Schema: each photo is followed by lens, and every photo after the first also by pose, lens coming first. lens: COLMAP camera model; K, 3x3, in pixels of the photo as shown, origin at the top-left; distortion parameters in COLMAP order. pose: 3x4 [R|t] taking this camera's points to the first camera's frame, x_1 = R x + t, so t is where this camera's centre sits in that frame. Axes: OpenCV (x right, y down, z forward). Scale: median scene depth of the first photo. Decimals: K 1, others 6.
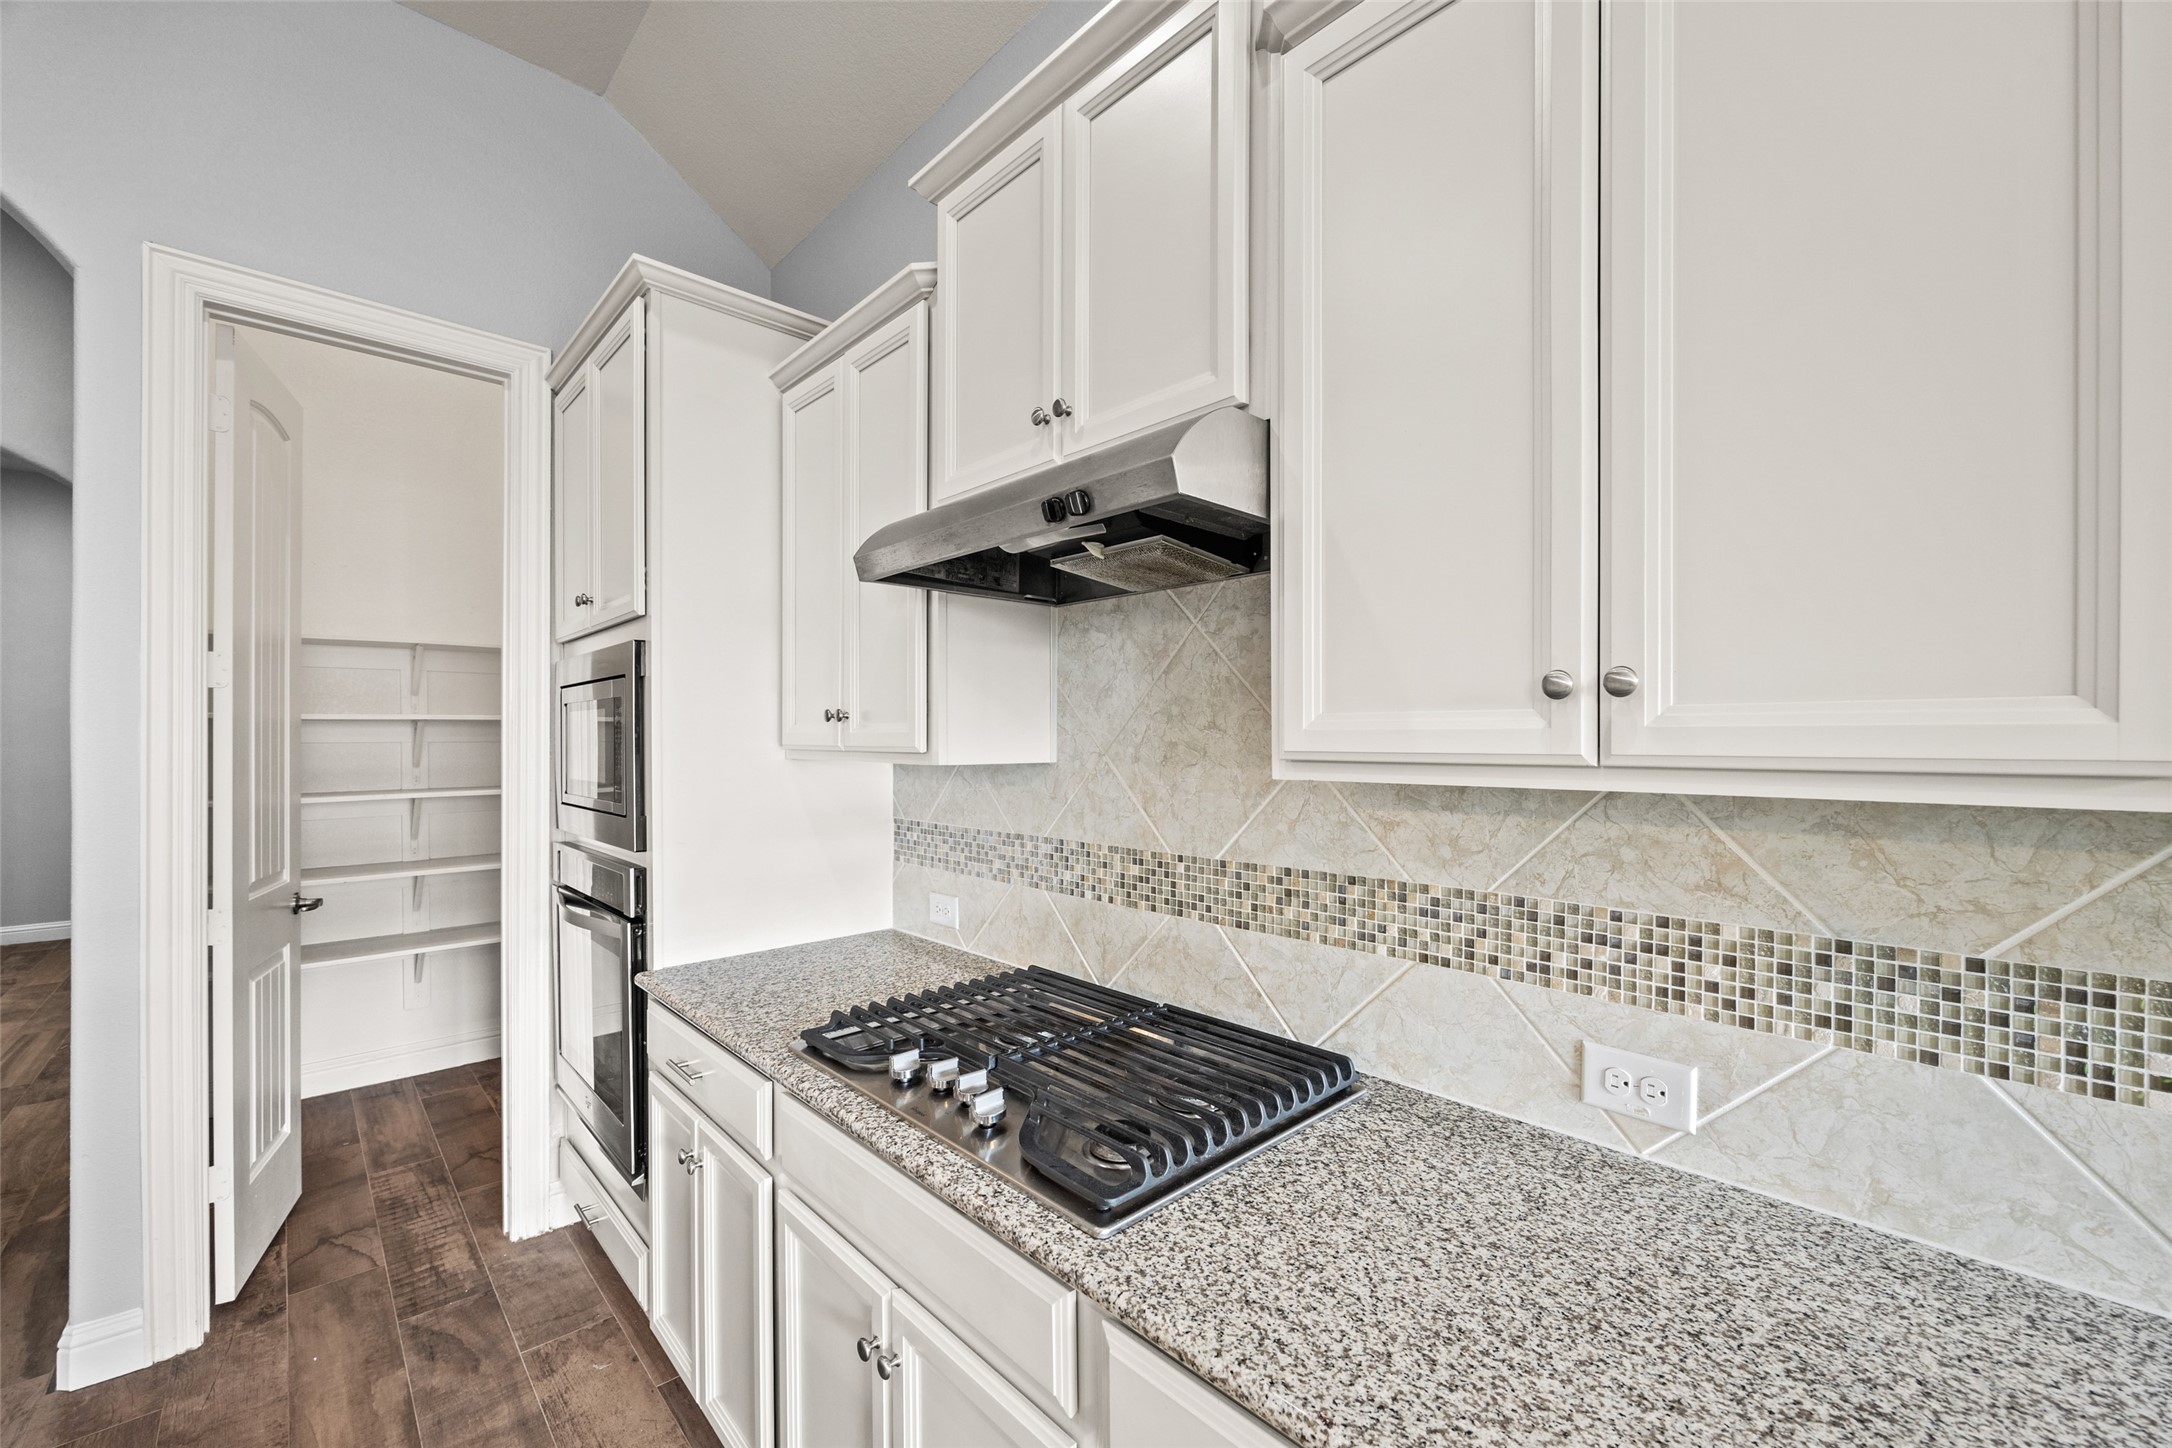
lens RADIAL K [[878.3, 0, 1091.2], [0, 878.3, 733.0], [0, 0, 1]] dist [-0.004701, 0.000400]
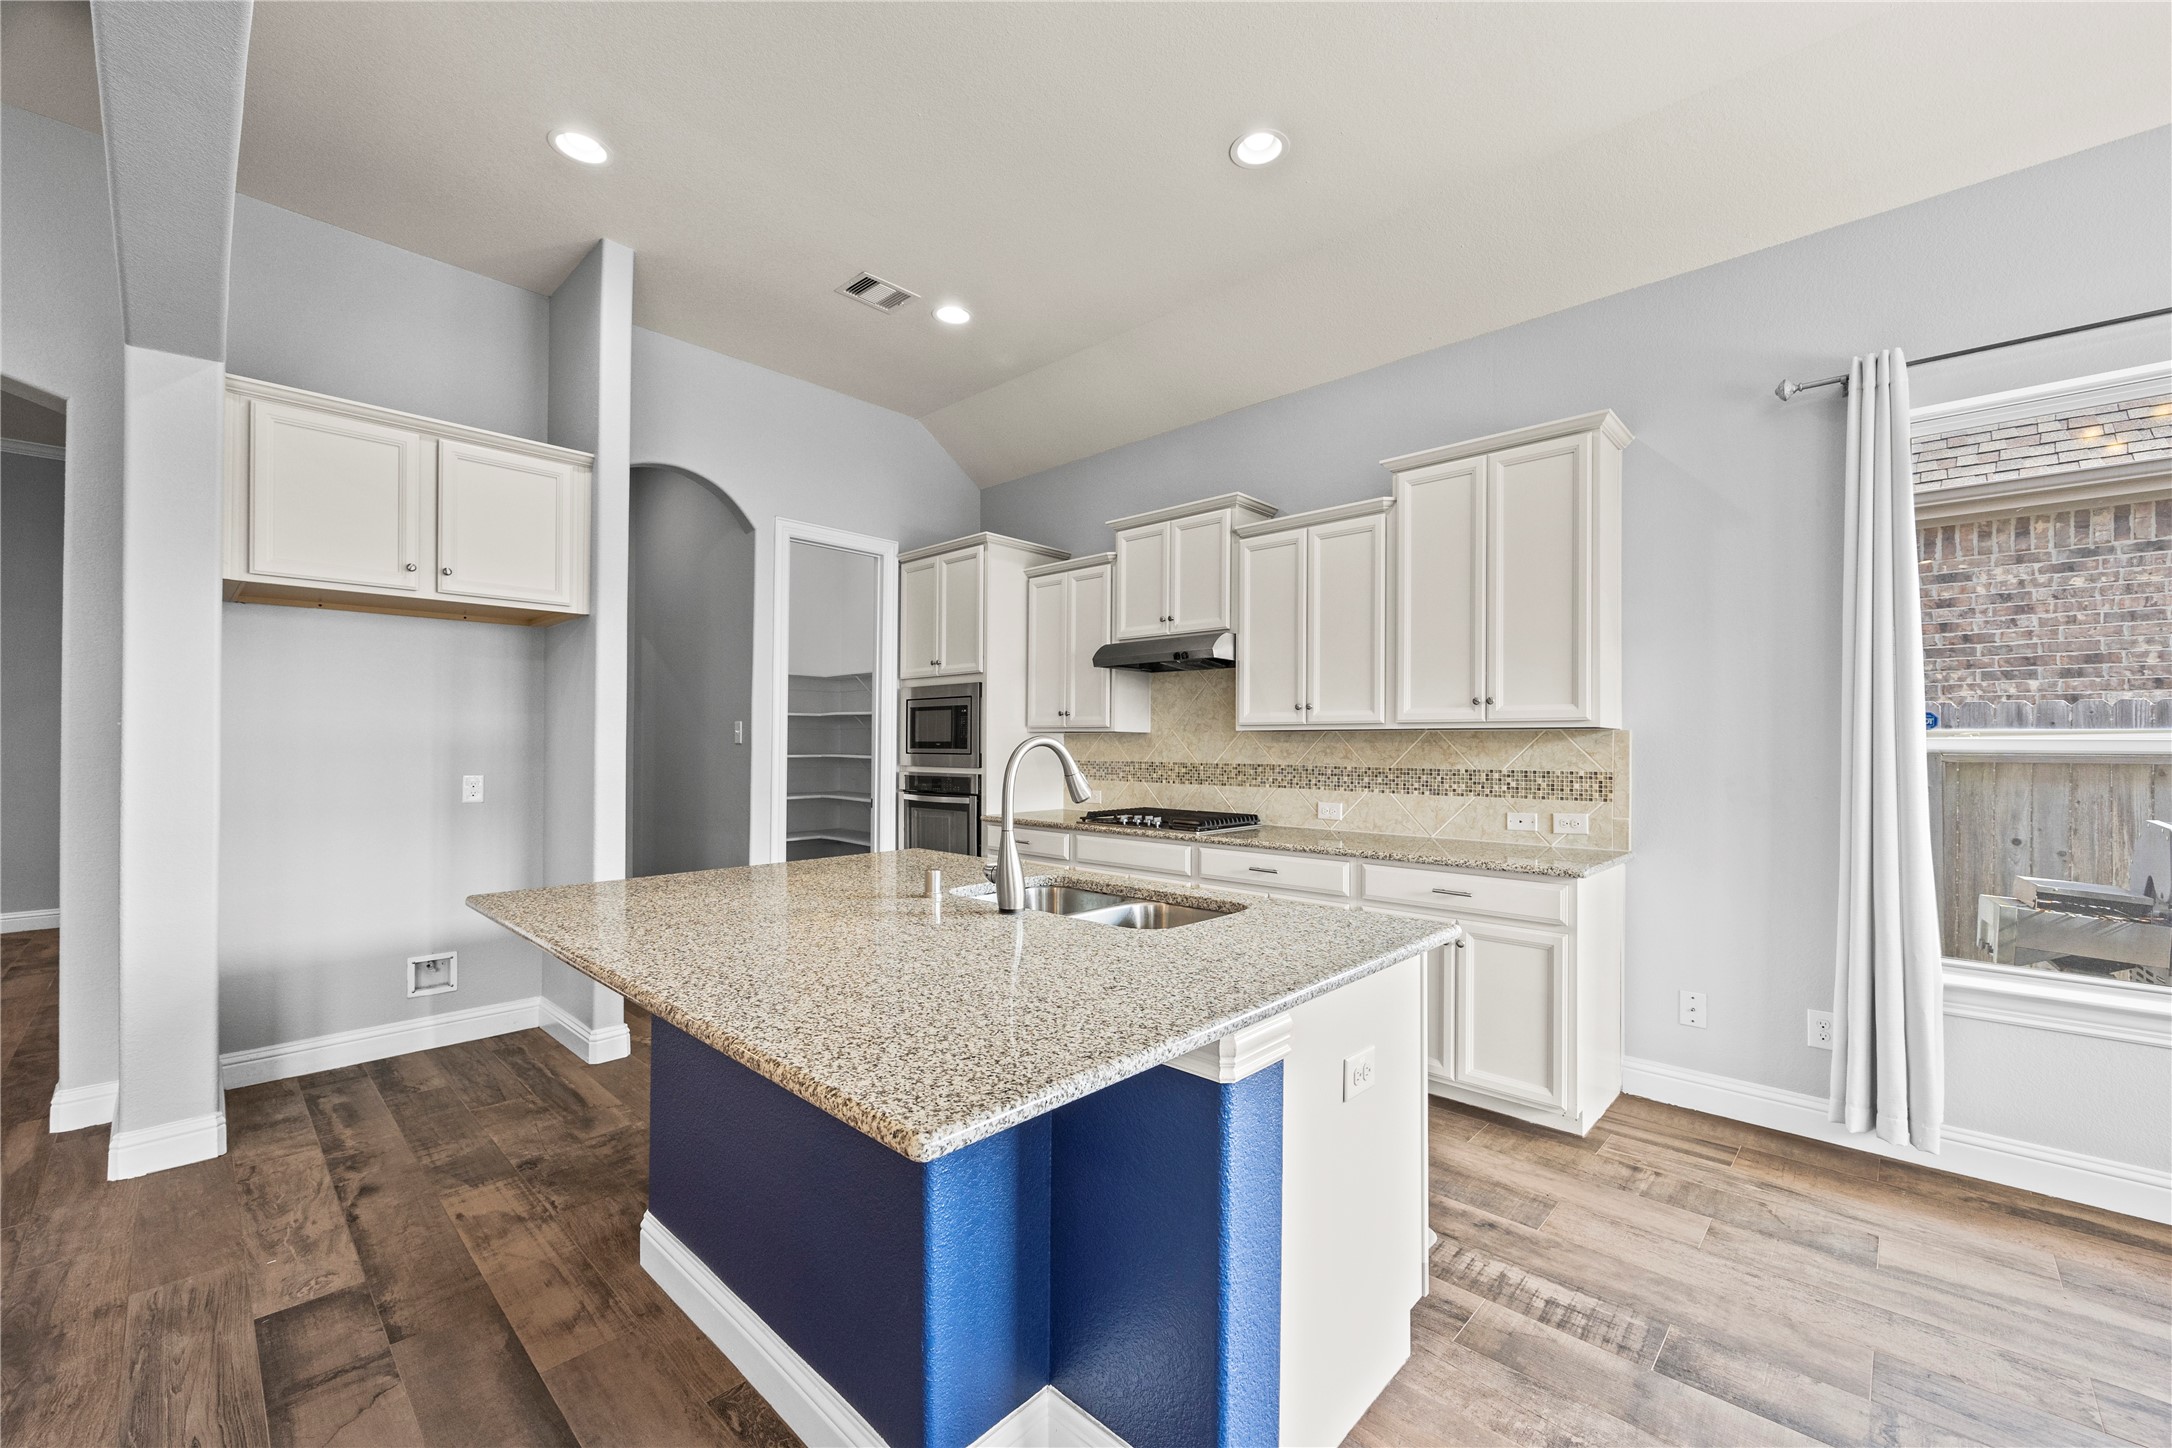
lens RADIAL K [[878.3, 0, 1084.9], [0, 878.3, 735.5], [0, 0, 1]] dist [-0.004701, 0.000400]
pose [[0.997995, 0.009063, 0.062647, -0.497418], [-0.008746, 0.999947, -0.005343, 0.073280], [-0.062692, 0.004785, 0.998021, -1.994168]]
